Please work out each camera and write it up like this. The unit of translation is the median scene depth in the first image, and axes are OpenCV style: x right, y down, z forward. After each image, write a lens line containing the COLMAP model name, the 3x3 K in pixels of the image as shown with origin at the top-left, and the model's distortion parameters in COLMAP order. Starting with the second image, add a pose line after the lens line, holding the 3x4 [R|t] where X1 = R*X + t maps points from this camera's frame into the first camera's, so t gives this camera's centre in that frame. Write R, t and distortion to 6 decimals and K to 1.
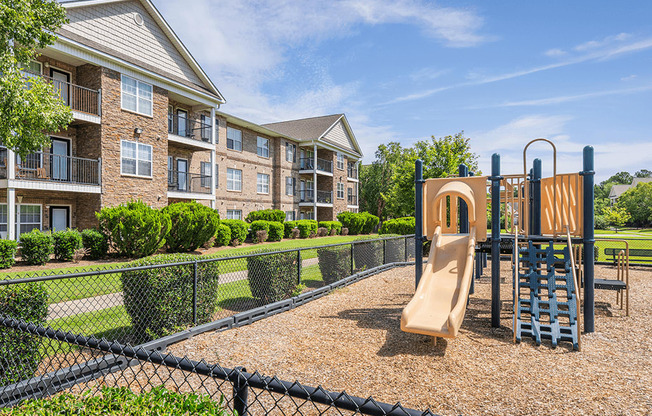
lens RADIAL K [[435.3, 0, 326.0], [0, 435.3, 208.0], [0, 0, 1]] dist [-0.006436, 0.004907]
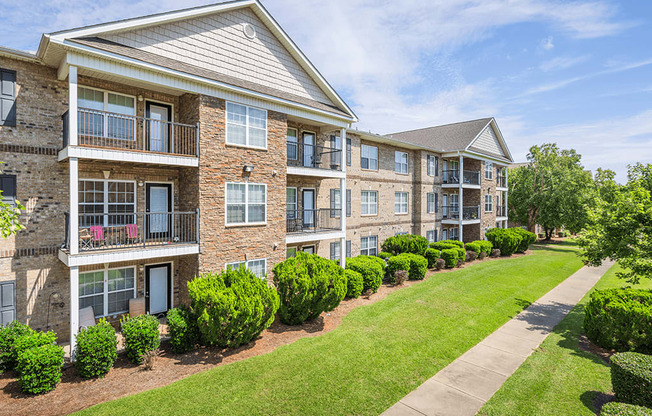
lens RADIAL K [[435.3, 0, 326.0], [0, 435.3, 208.0], [0, 0, 1]] dist [-0.006436, 0.004907]
pose [[0.951312, -0.001000, -0.308229, -0.029603], [-0.002766, 0.999927, -0.011780, -0.062048], [0.308218, 0.012059, 0.951239, 0.180466]]
